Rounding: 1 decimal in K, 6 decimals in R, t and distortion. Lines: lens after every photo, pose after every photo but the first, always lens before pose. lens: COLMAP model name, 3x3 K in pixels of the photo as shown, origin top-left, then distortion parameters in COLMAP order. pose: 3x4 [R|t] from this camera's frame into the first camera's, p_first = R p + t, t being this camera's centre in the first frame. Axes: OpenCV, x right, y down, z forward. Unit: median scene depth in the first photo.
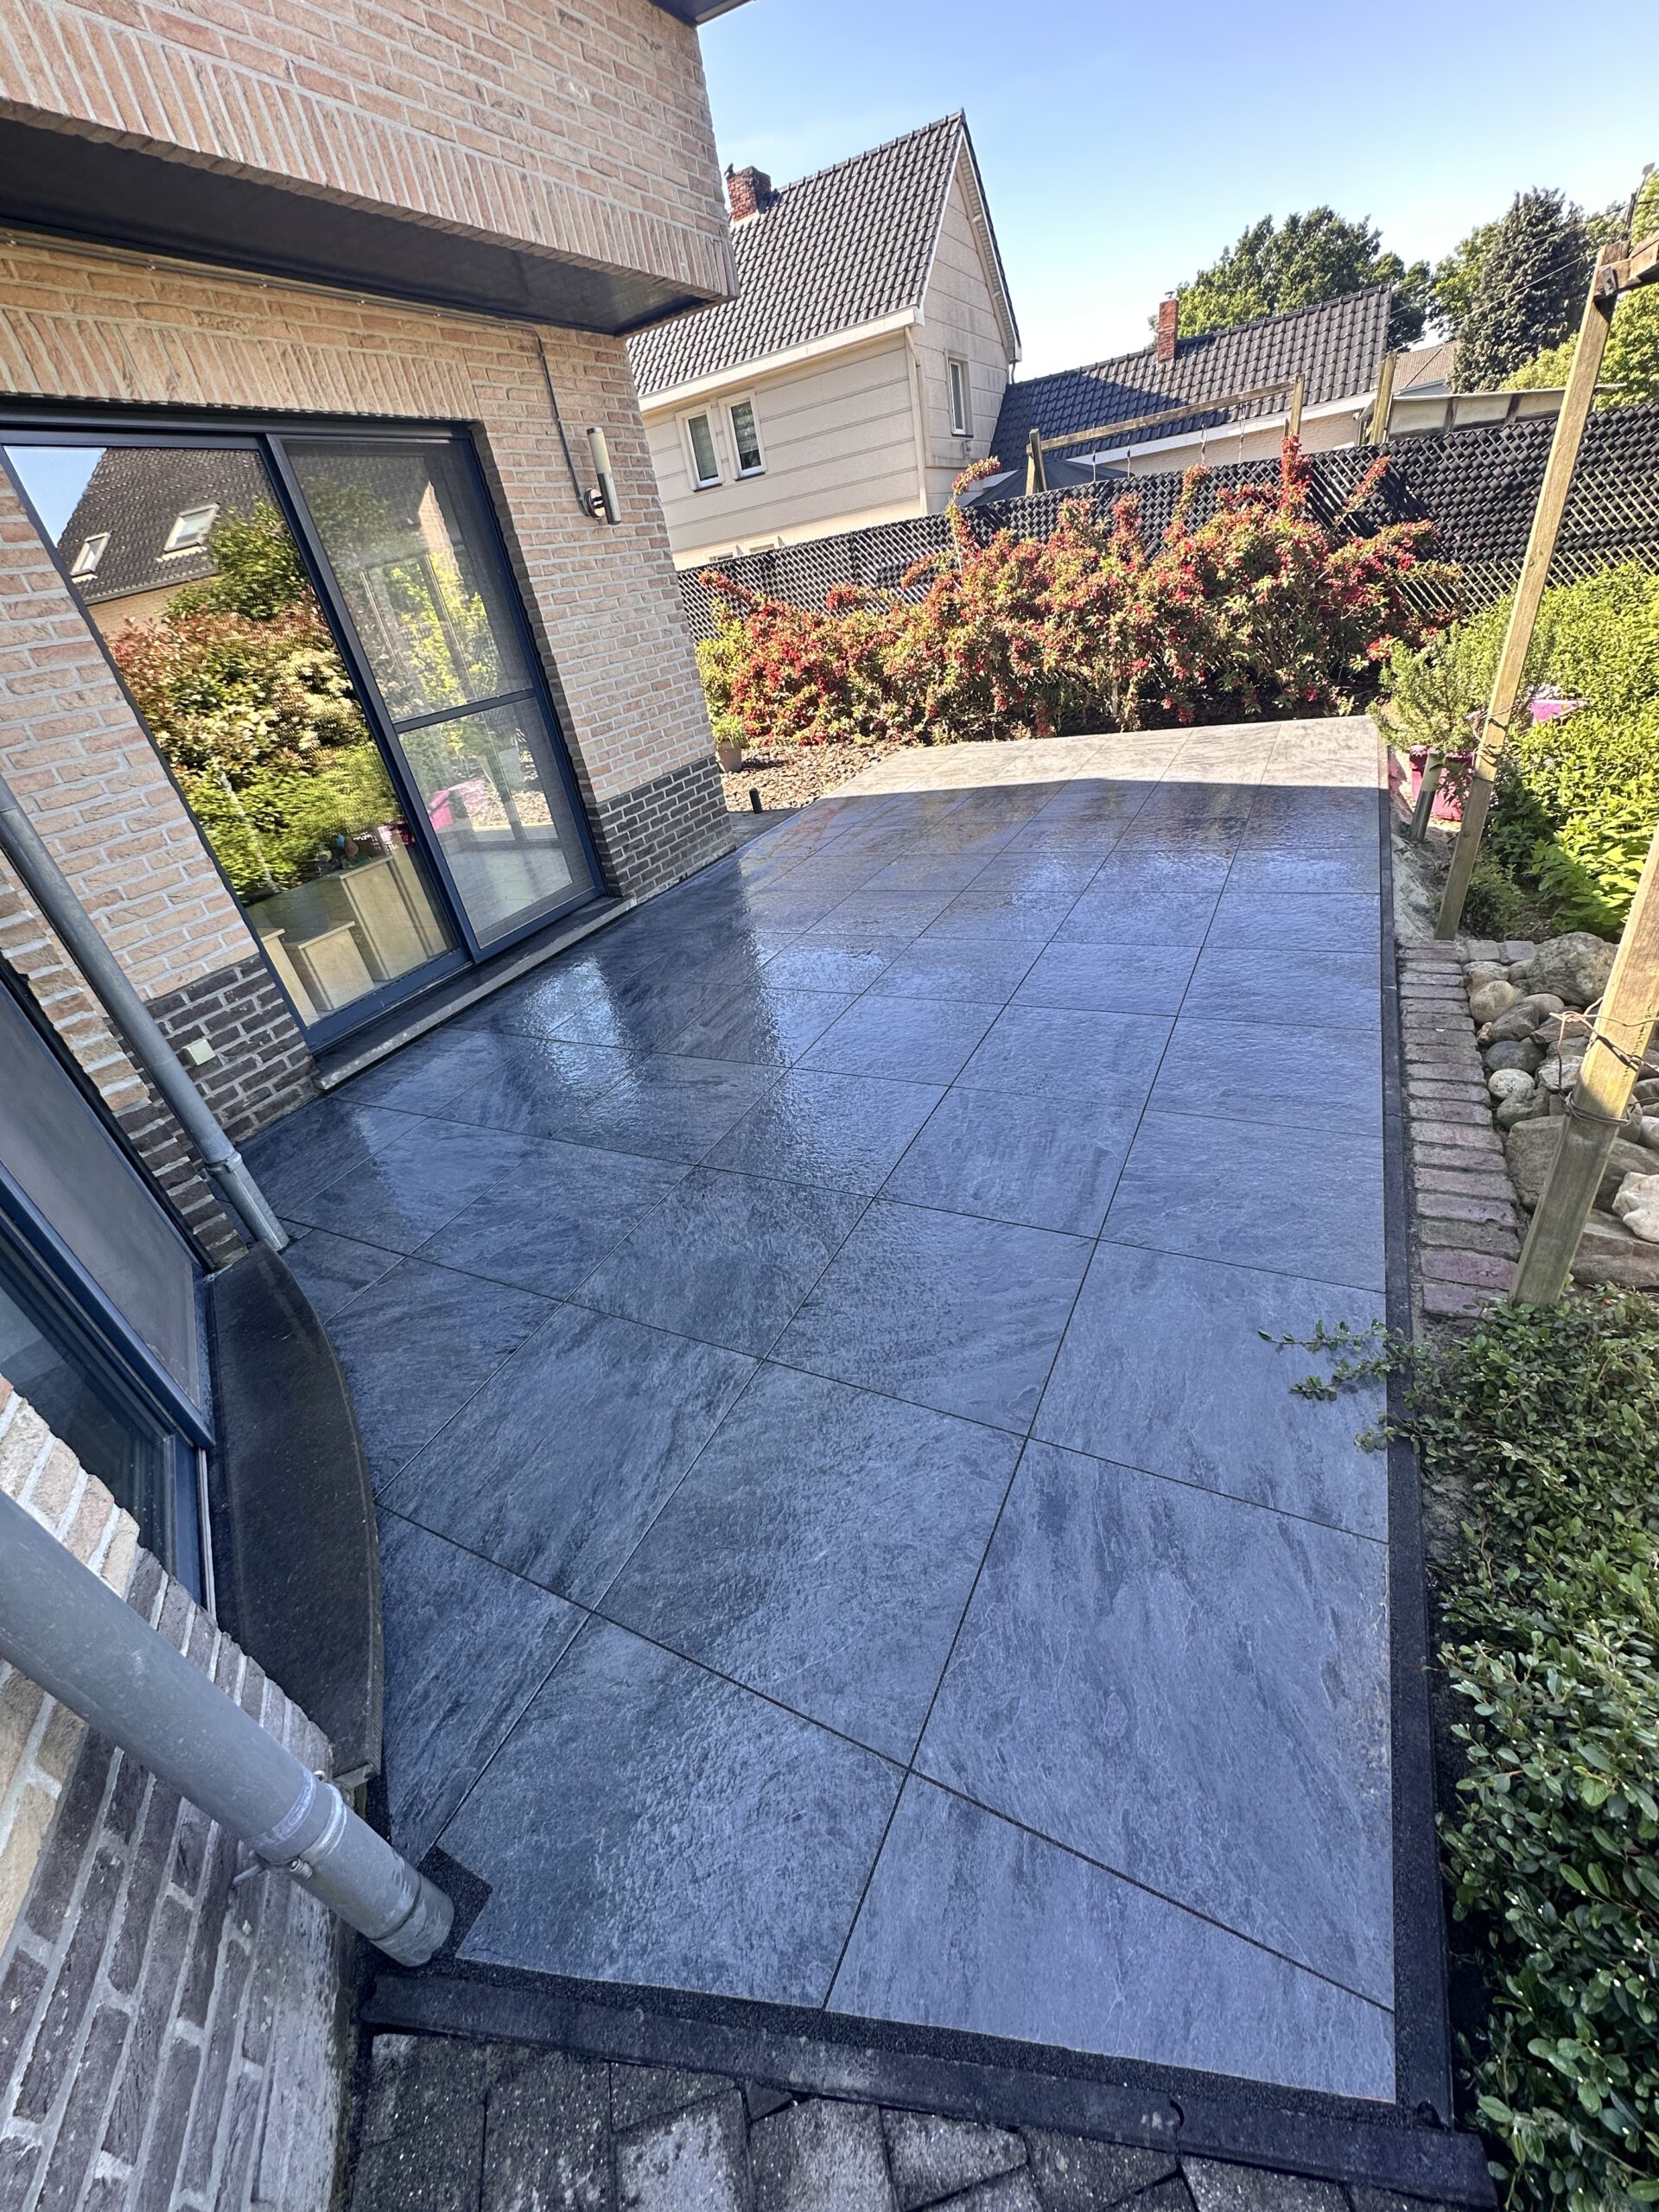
lens RADIAL K [[882.6, 0, 832.1], [0, 882.6, 1106.2], [0, 0, 1]] dist [-0.003206, 0.001200]
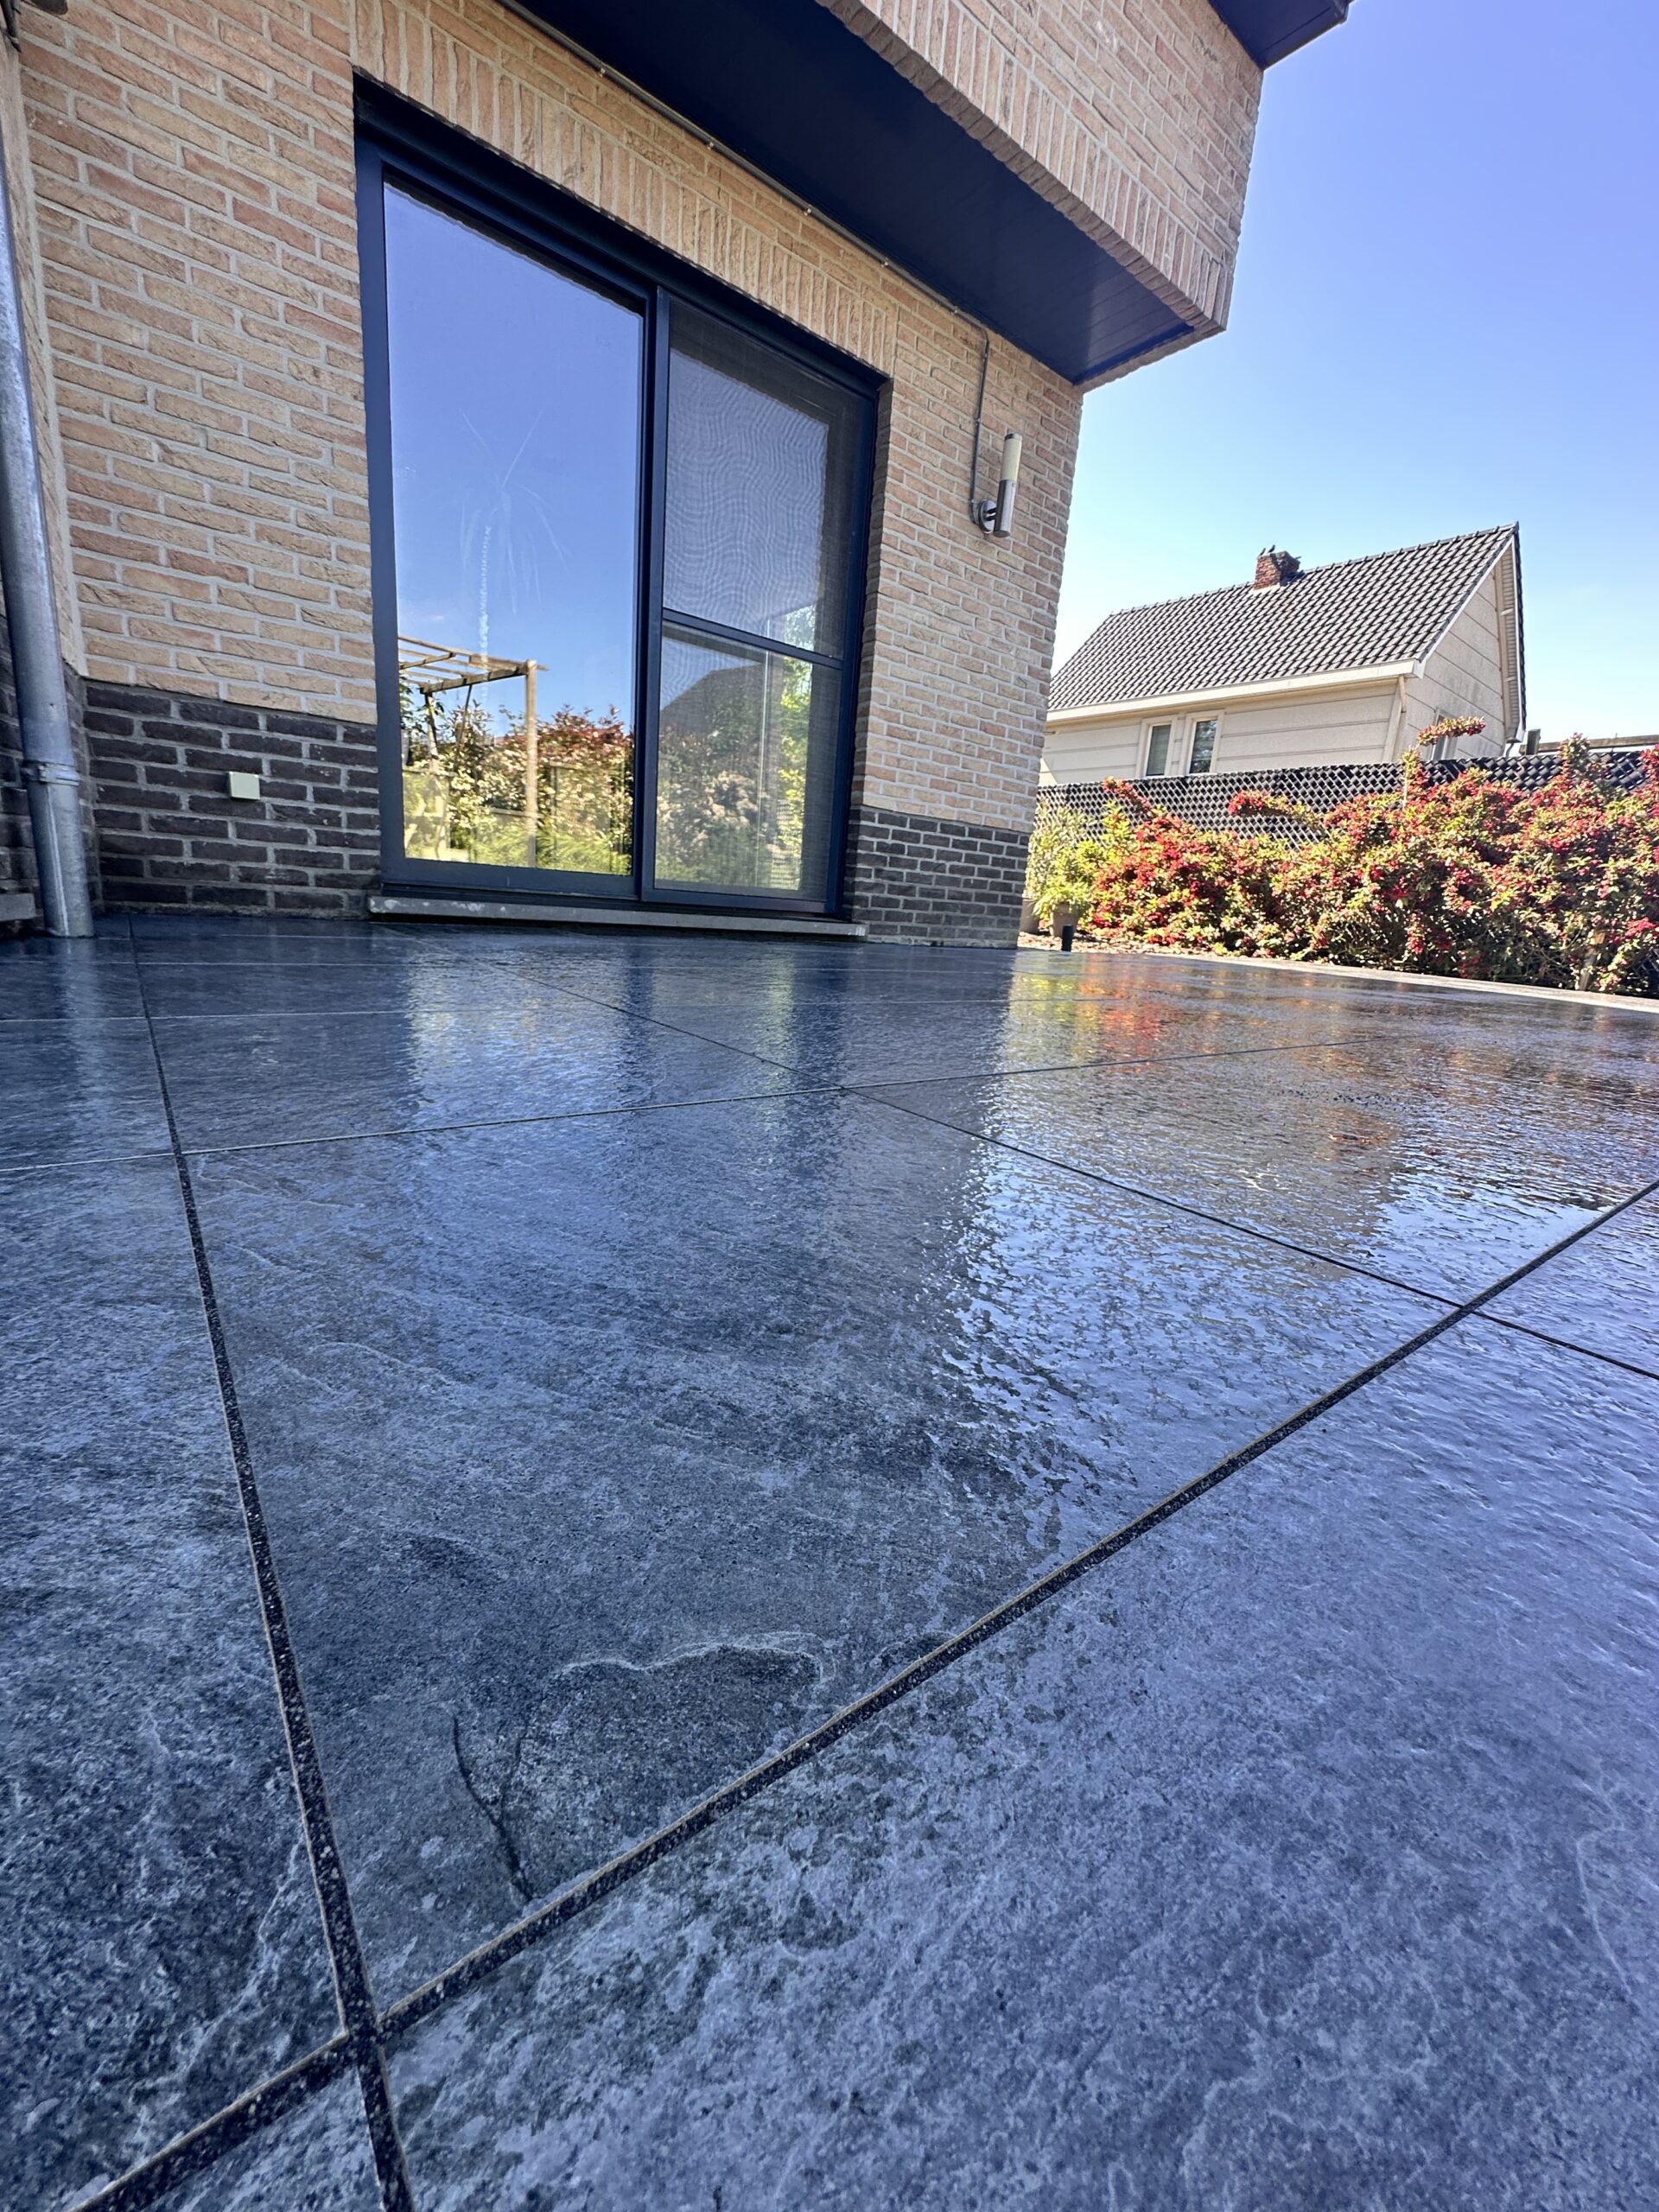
lens RADIAL K [[883.6, 0, 832.2], [0, 883.6, 1108.3], [0, 0, 1]] dist [-0.003423, 0.000065]
pose [[0.879491, 0.317333, -0.354676, 0.136418], [-0.406397, 0.888592, -0.212710, 0.145109], [0.247662, 0.331216, 0.910472, 0.453333]]
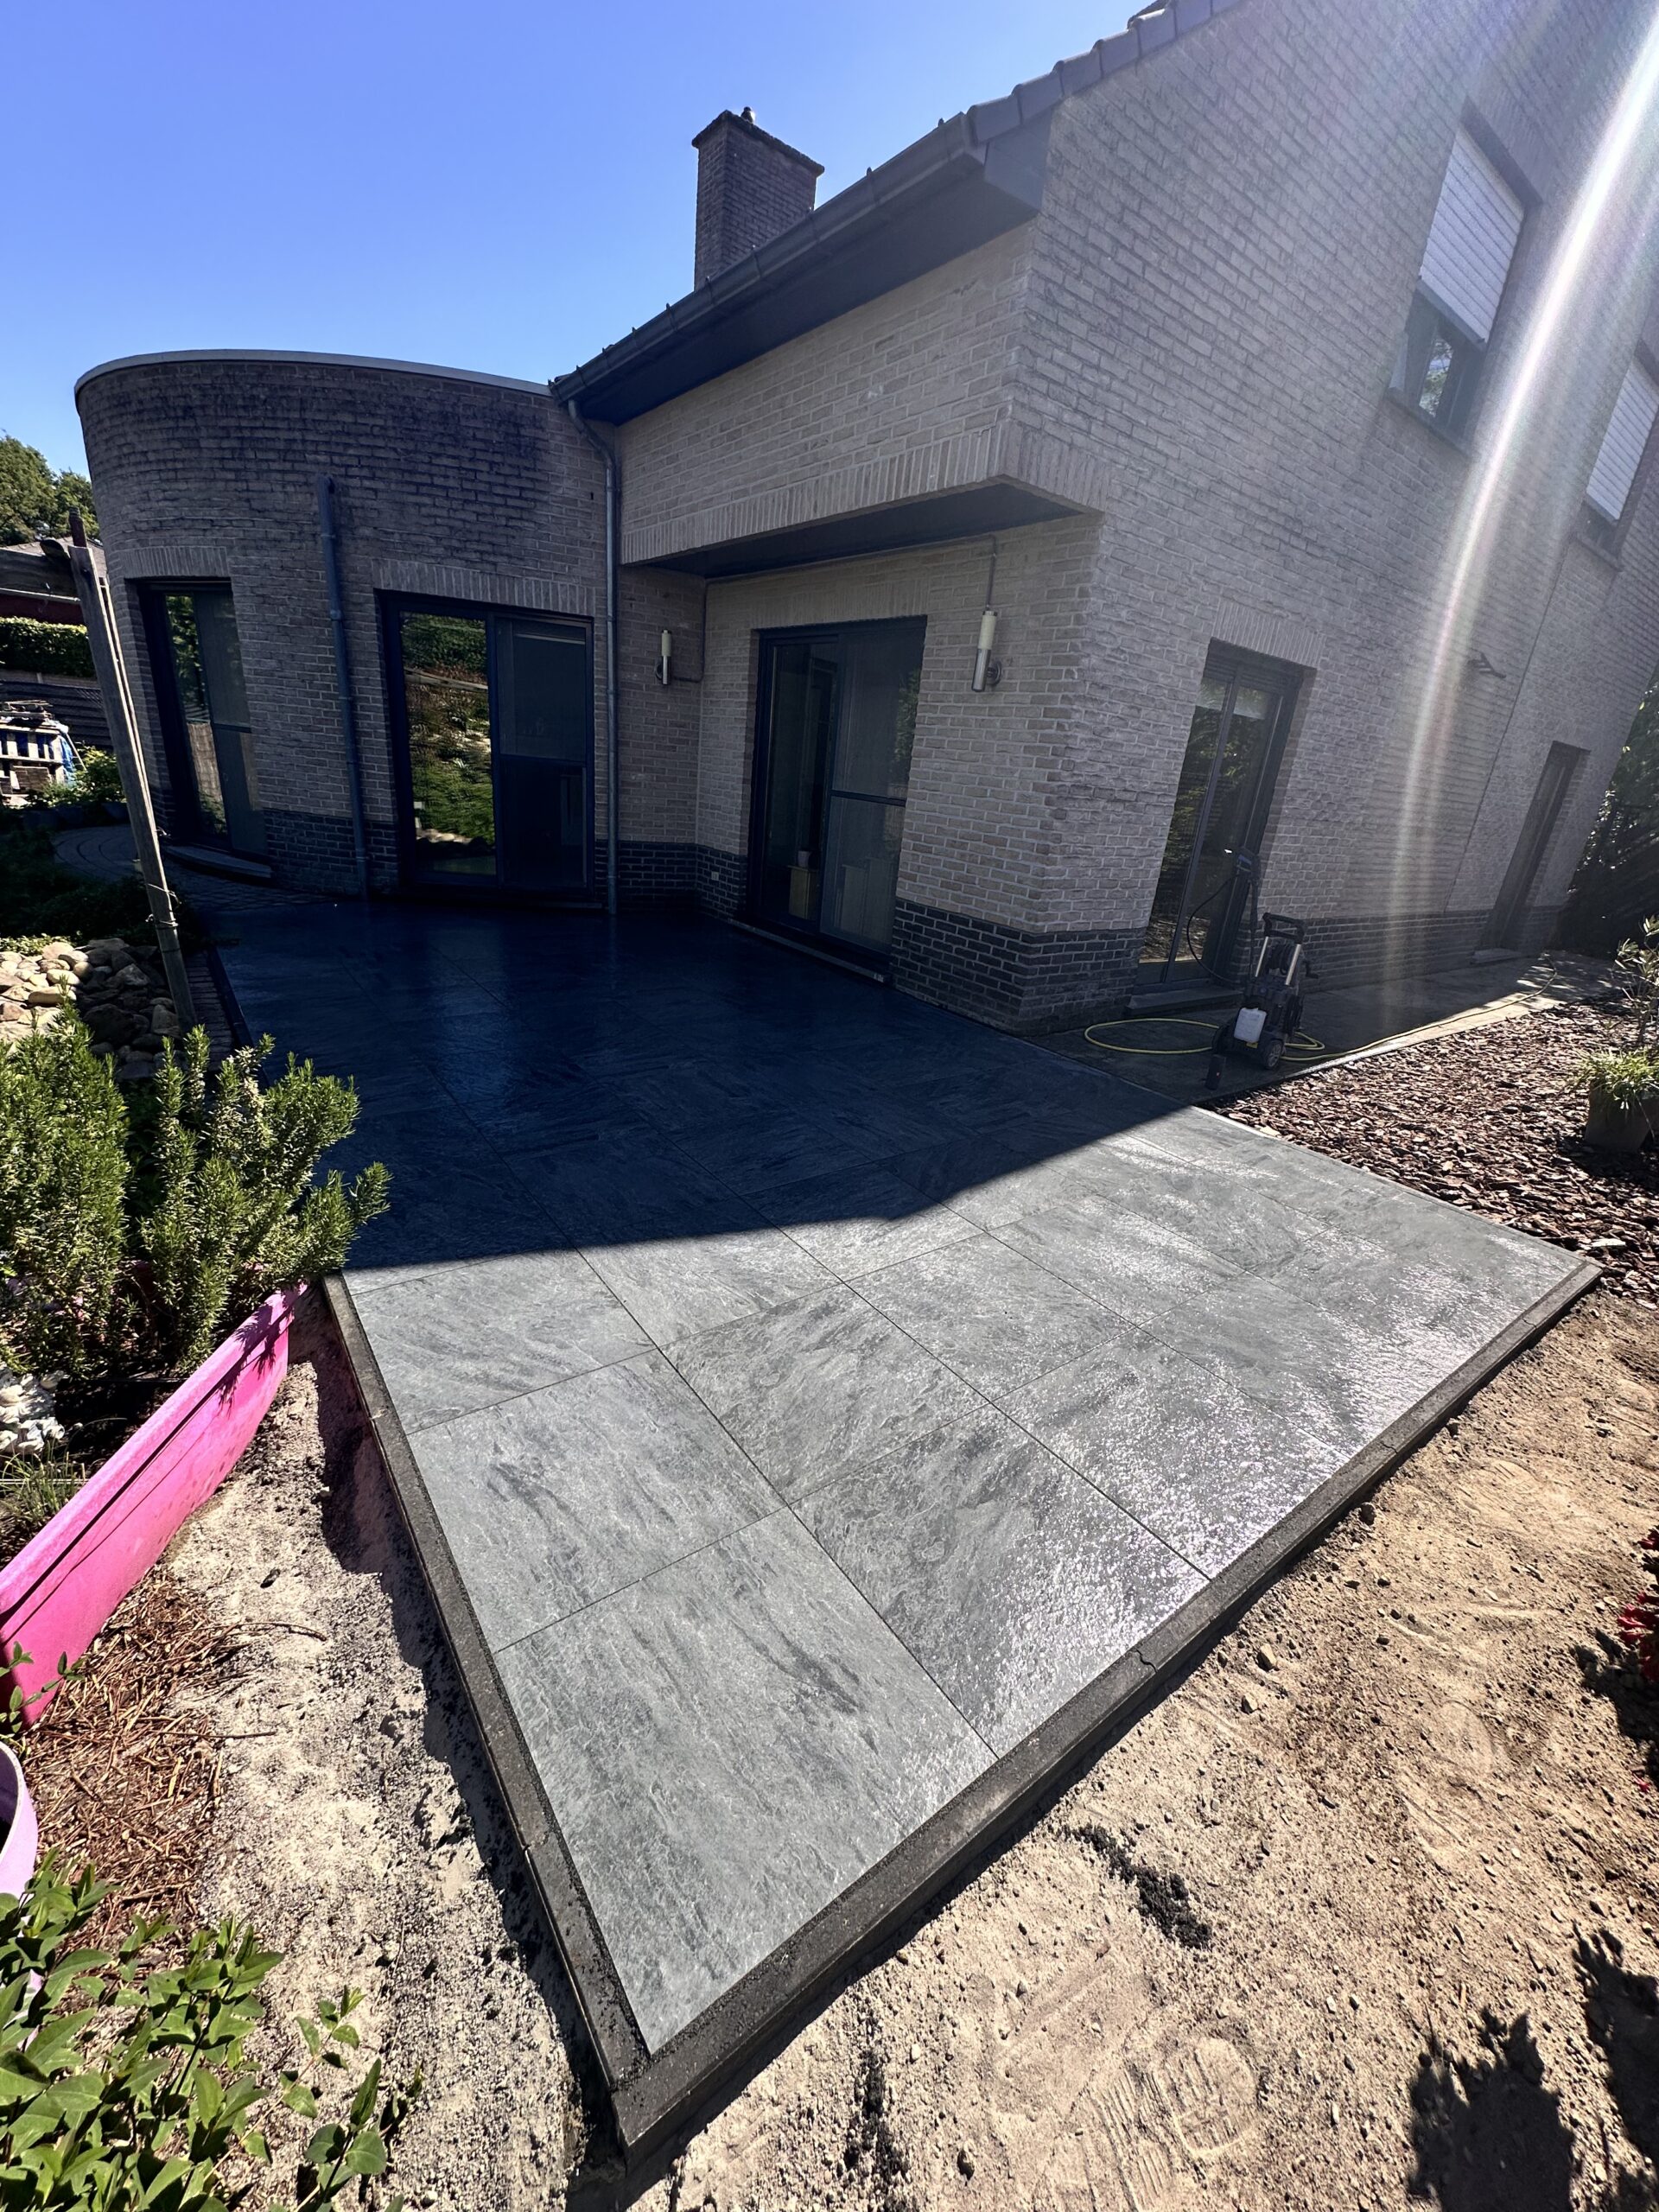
lens RADIAL K [[878.4, 0, 832.9], [0, 878.4, 1106.0], [0, 0, 1]] dist [-0.001615, 0.000170]
pose [[-0.455348, 0.436431, -0.776007, 1.206375], [-0.477614, 0.615834, 0.626605, -1.251869], [0.751361, 0.655955, -0.071973, 1.703761]]
